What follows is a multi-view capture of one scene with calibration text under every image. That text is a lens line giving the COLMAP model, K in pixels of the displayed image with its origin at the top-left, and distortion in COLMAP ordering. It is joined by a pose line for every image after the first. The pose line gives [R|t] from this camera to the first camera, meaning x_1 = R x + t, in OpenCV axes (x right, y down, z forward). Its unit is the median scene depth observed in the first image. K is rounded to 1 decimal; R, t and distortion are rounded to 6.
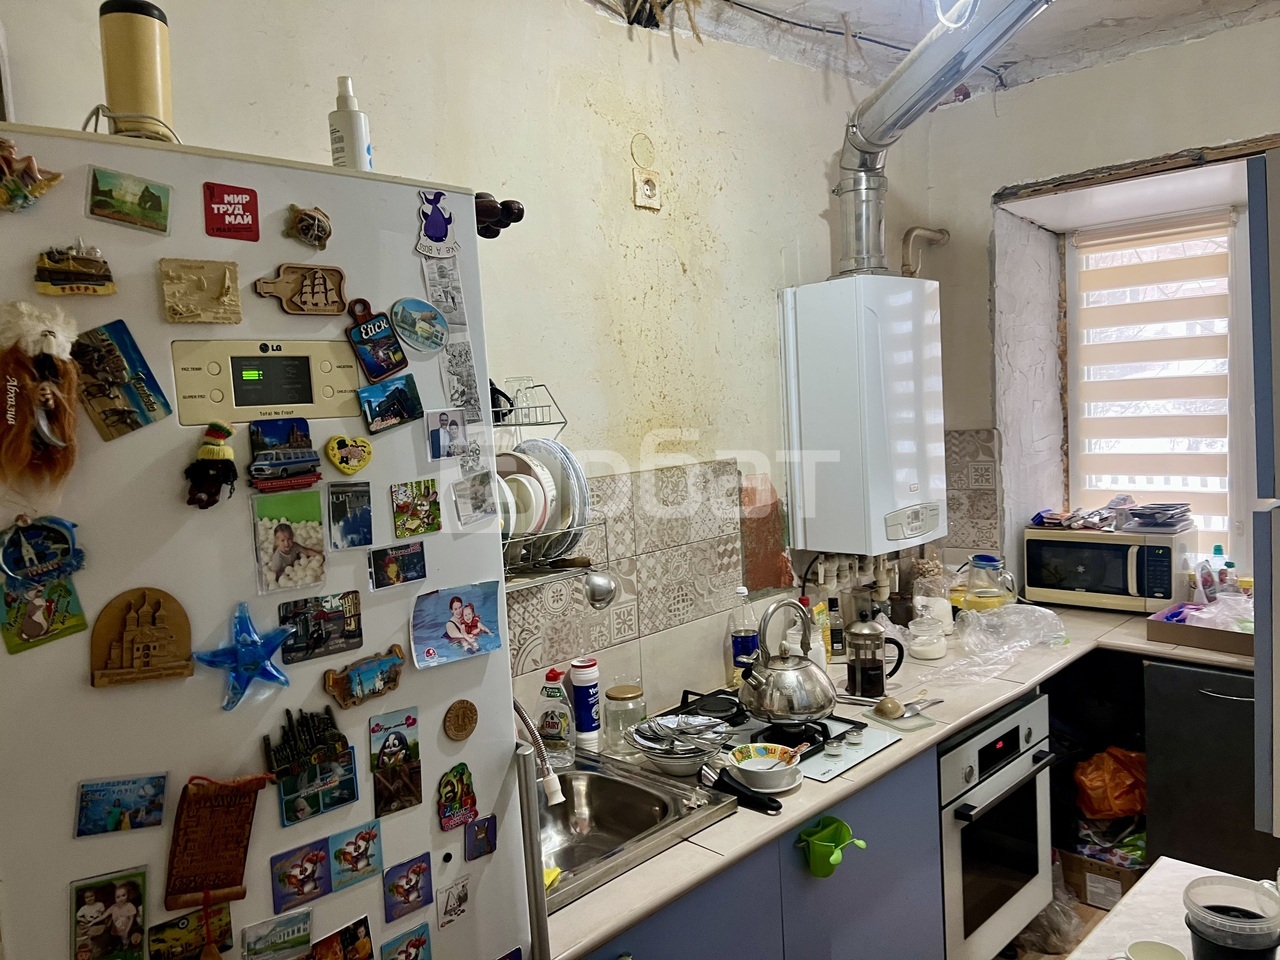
lens RADIAL K [[959.6, 0, 640.0], [0, 959.6, 480.0], [0, 0, 1]] dist [0.036576, -0.028805]
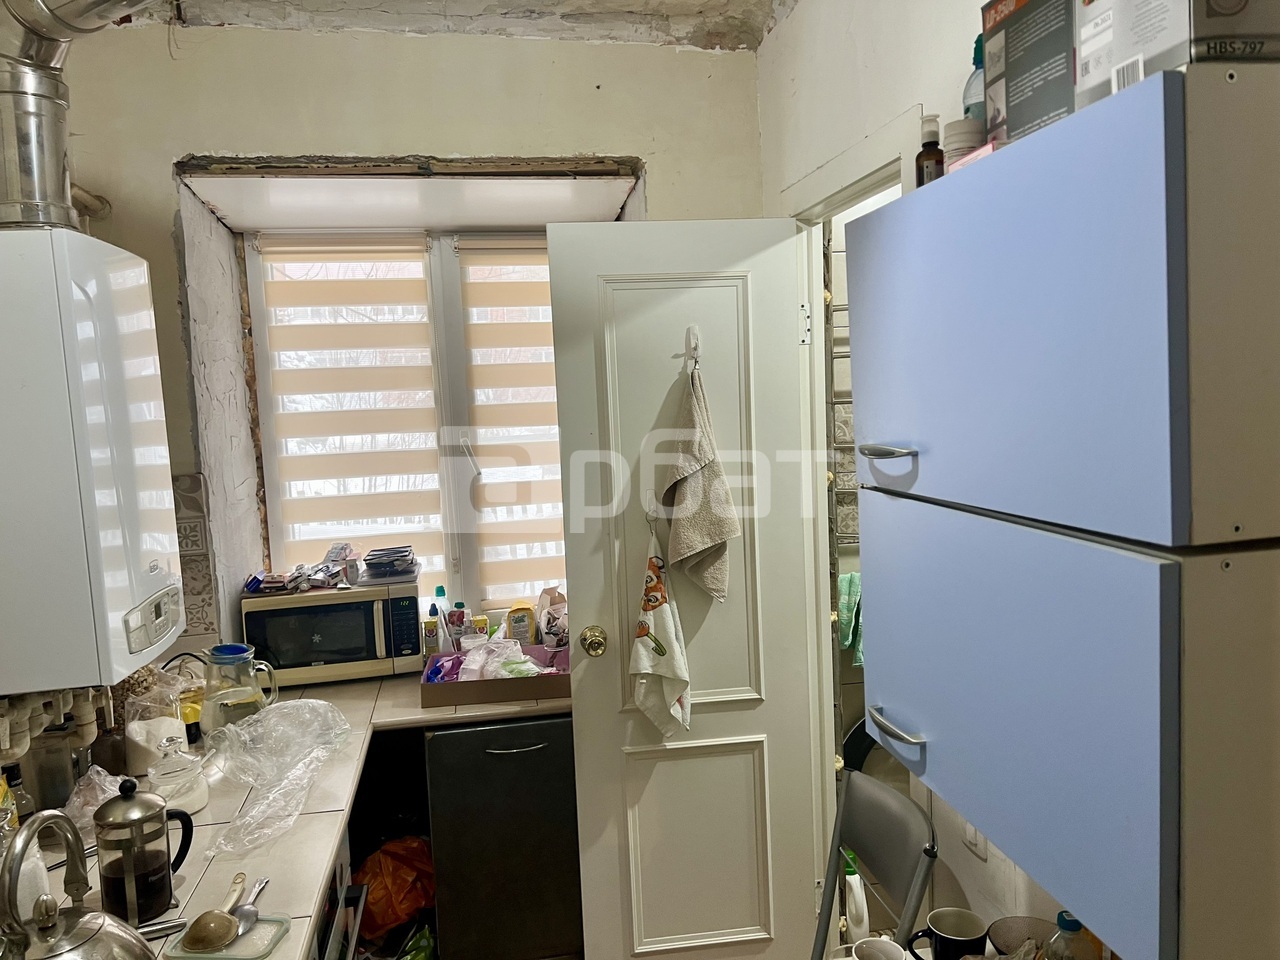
lens RADIAL K [[959.6, 0, 640.0], [0, 959.6, 480.0], [0, 0, 1]] dist [0.036576, -0.028805]
pose [[0.566414, -0.048357, 0.822701, -0.061087], [0.085114, 0.996371, -0.000034, -0.019679], [-0.819714, 0.070043, 0.568475, 0.301458]]
